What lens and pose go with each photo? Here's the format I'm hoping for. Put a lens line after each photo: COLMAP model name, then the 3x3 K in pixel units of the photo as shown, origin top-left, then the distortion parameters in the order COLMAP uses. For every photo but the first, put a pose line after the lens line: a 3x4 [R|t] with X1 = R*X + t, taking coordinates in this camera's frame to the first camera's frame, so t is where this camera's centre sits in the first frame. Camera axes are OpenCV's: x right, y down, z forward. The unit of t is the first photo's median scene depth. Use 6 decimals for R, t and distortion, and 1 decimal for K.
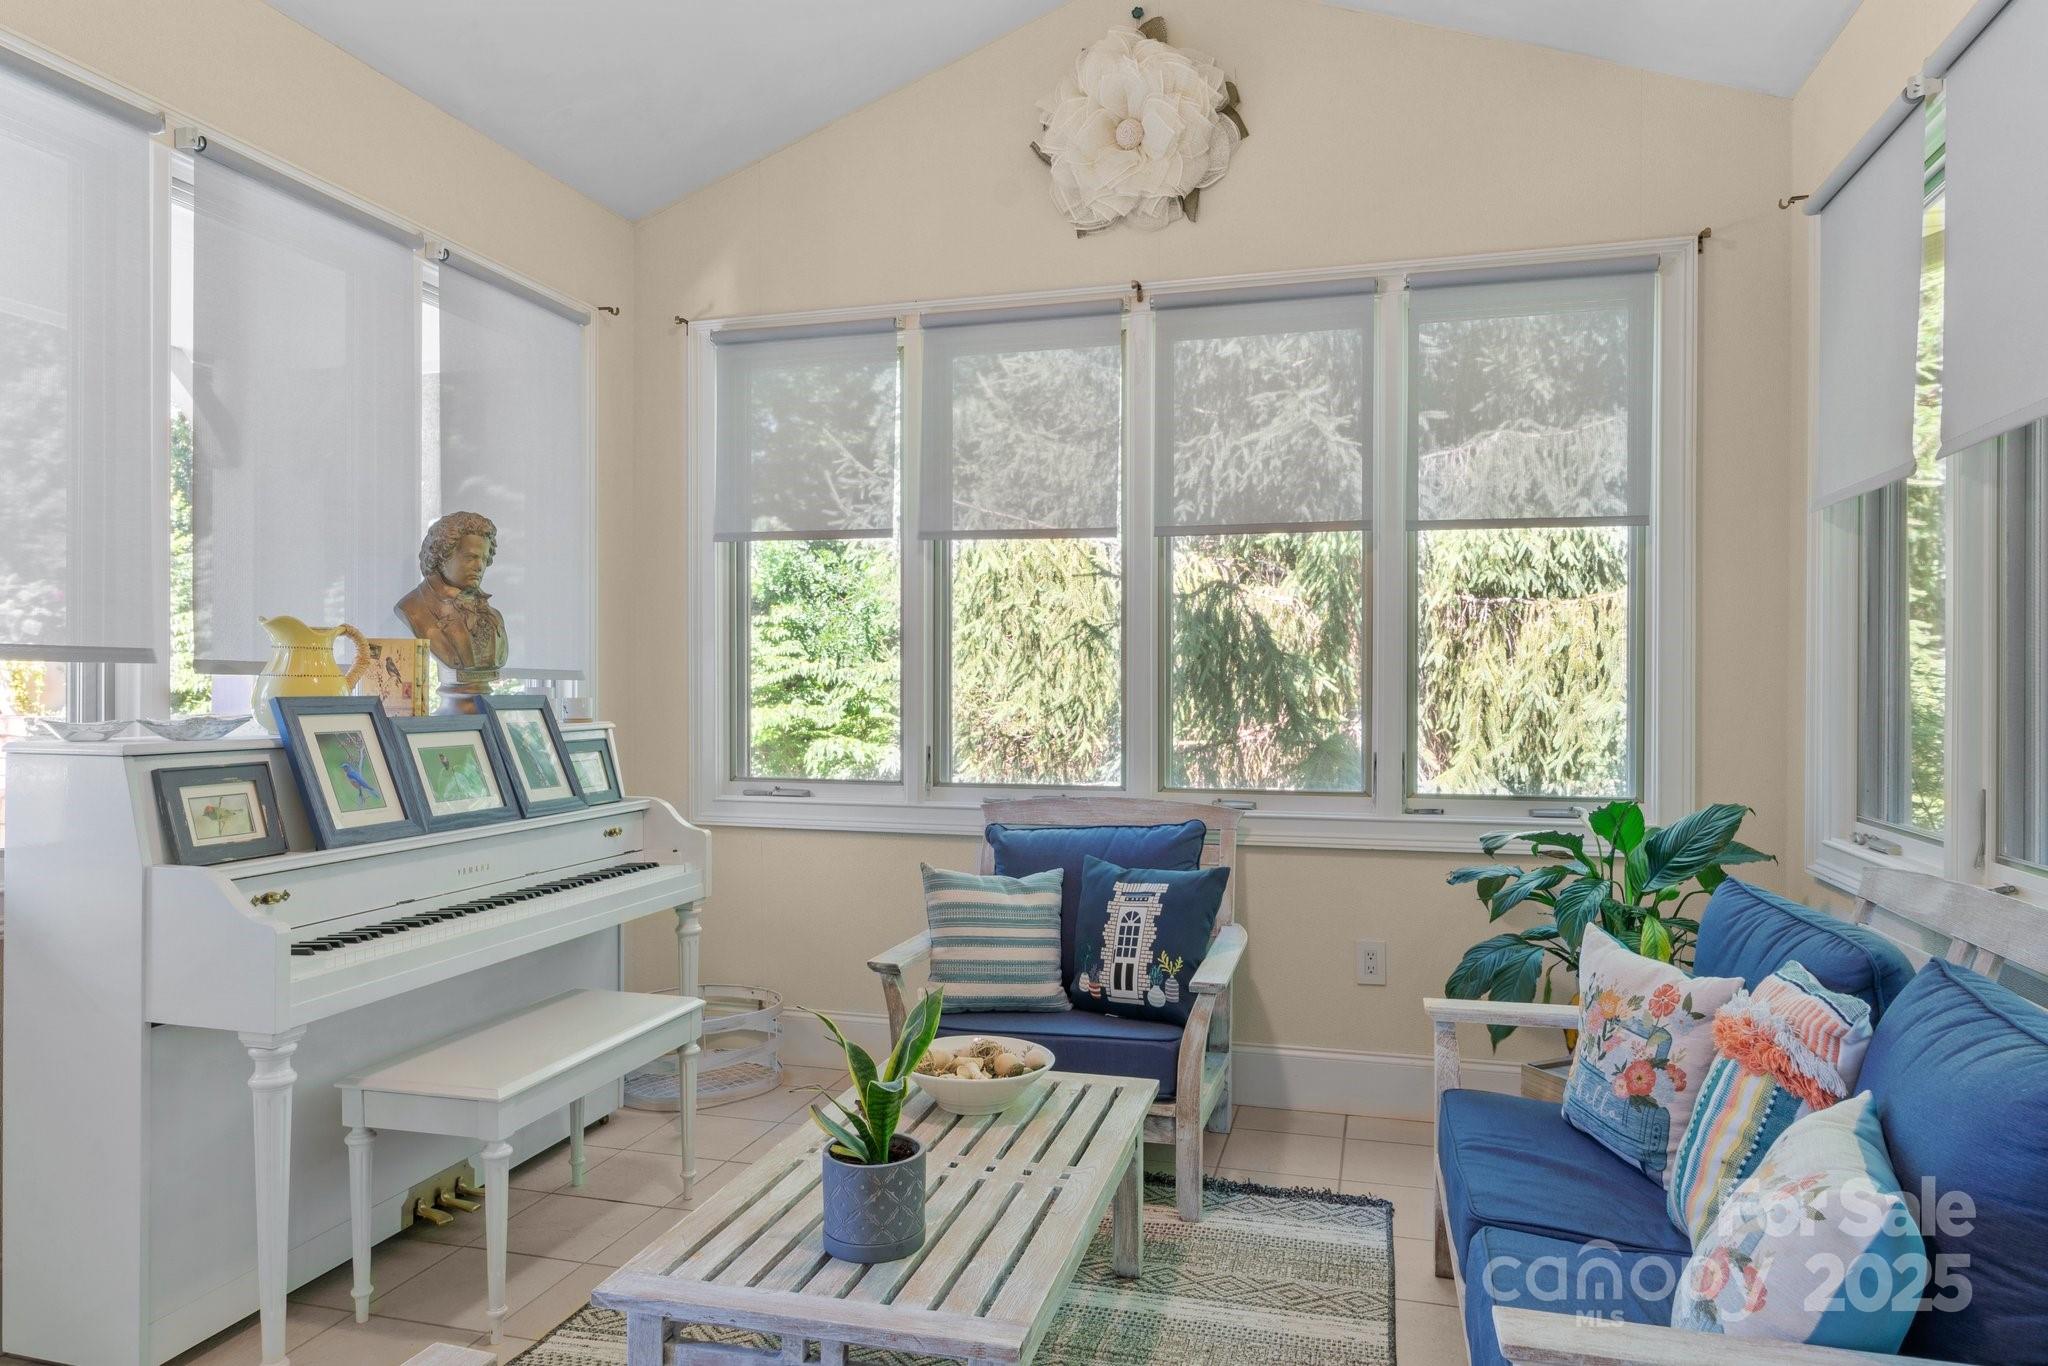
lens RADIAL K [[1283.8, 0, 1019.7], [0, 1283.8, 697.2], [0, 0, 1]] dist [0.001239, -0.000194]
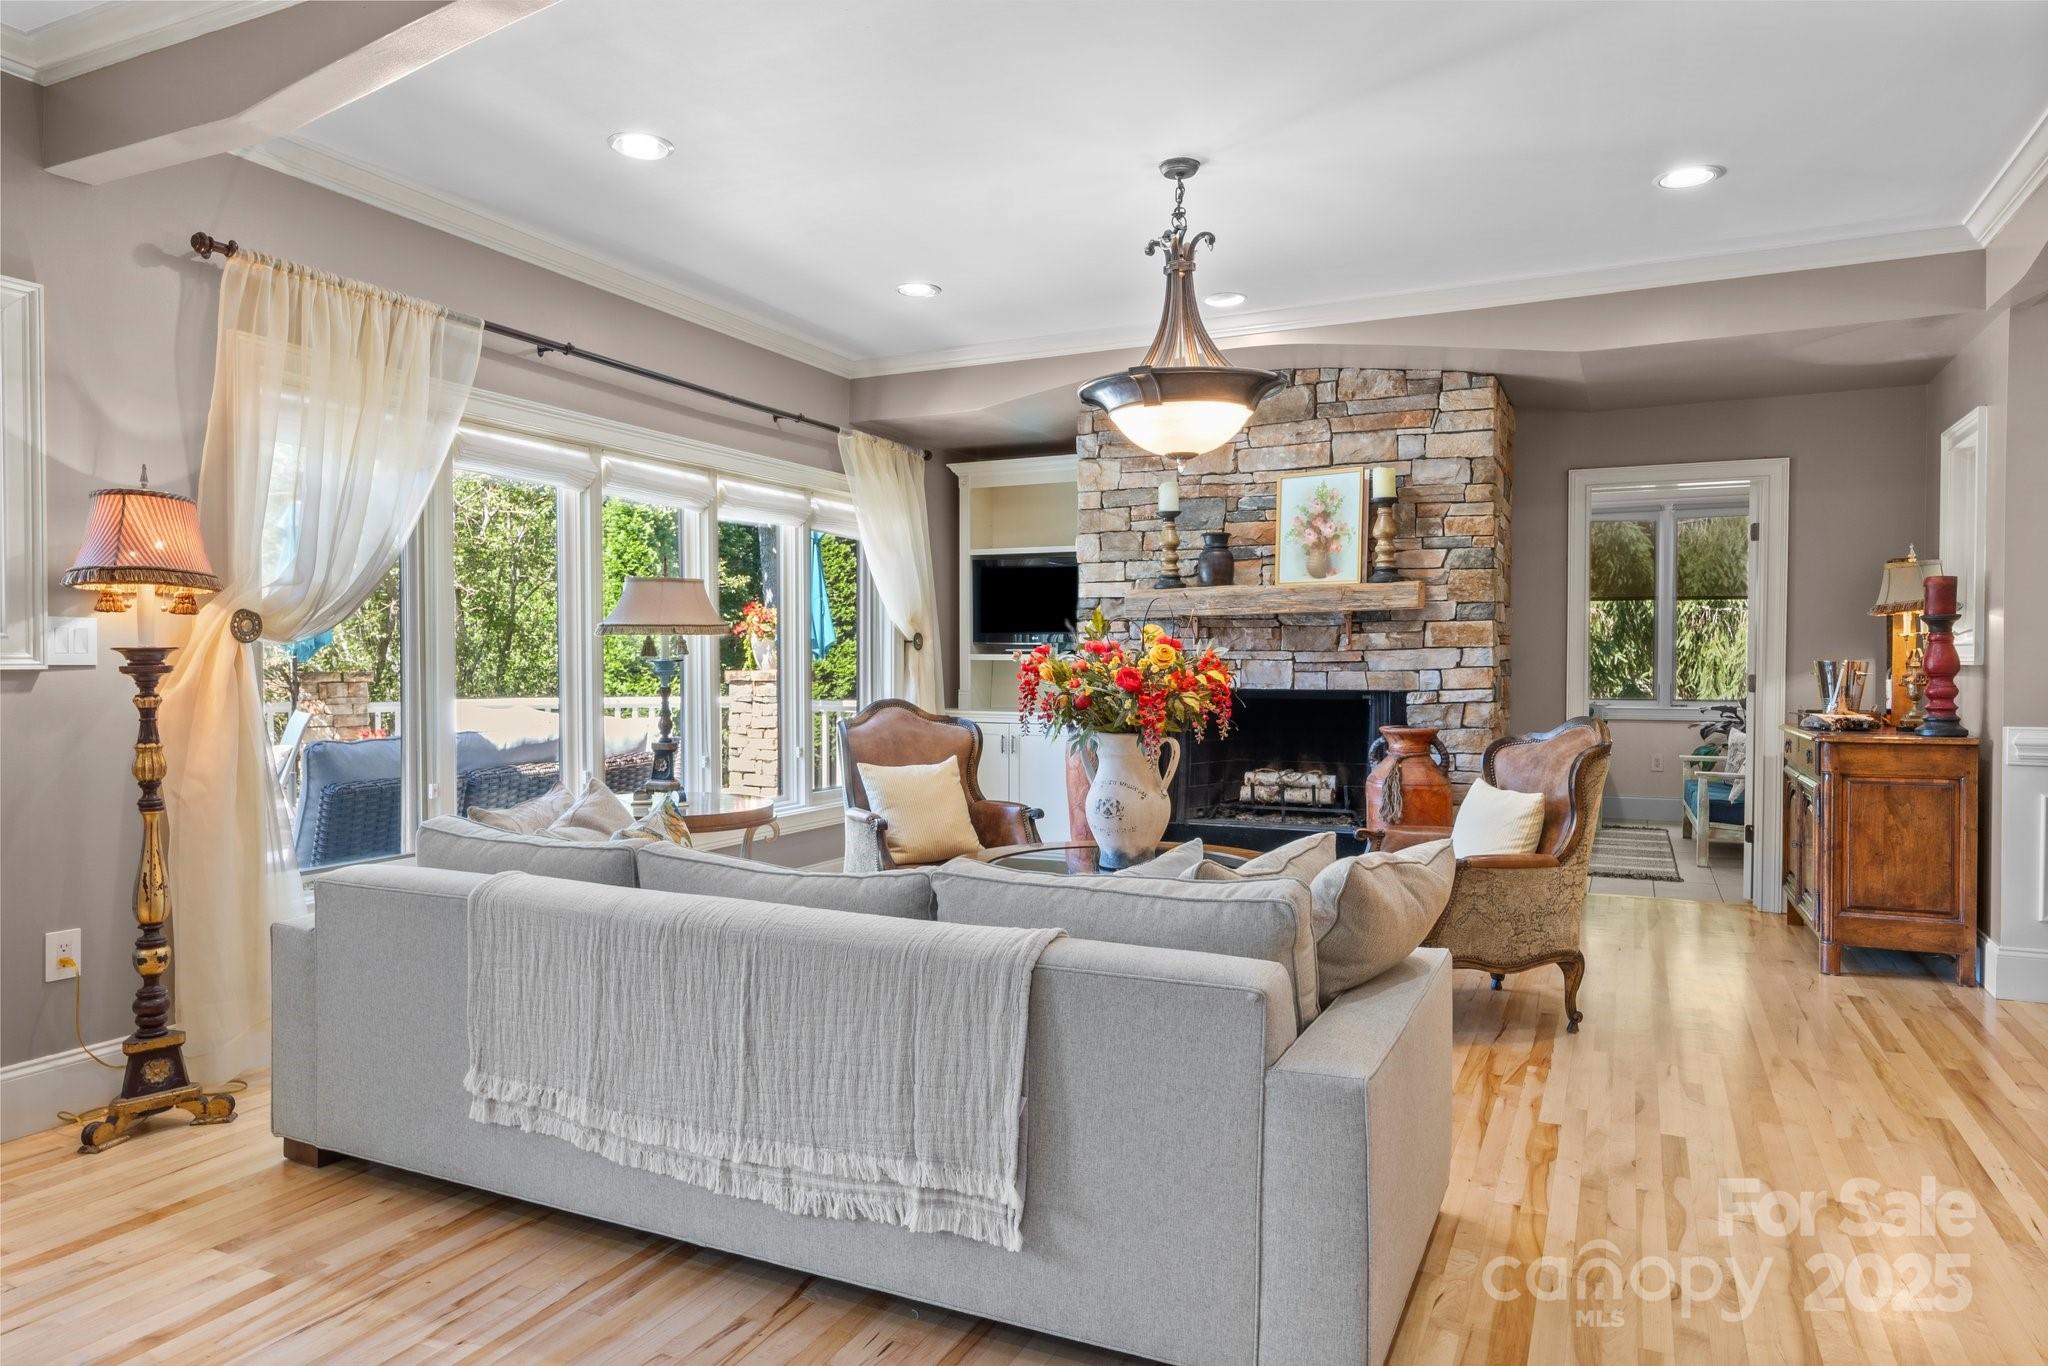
lens RADIAL K [[1283.8, 0, 1017.8], [0, 1283.8, 671.6], [0, 0, 1]] dist [0.001239, -0.000194]
pose [[0.986564, 0.005258, -0.163288, -0.282822], [-0.002967, 0.999894, 0.014269, -0.014063], [0.163346, -0.013593, 0.986475, -0.862278]]
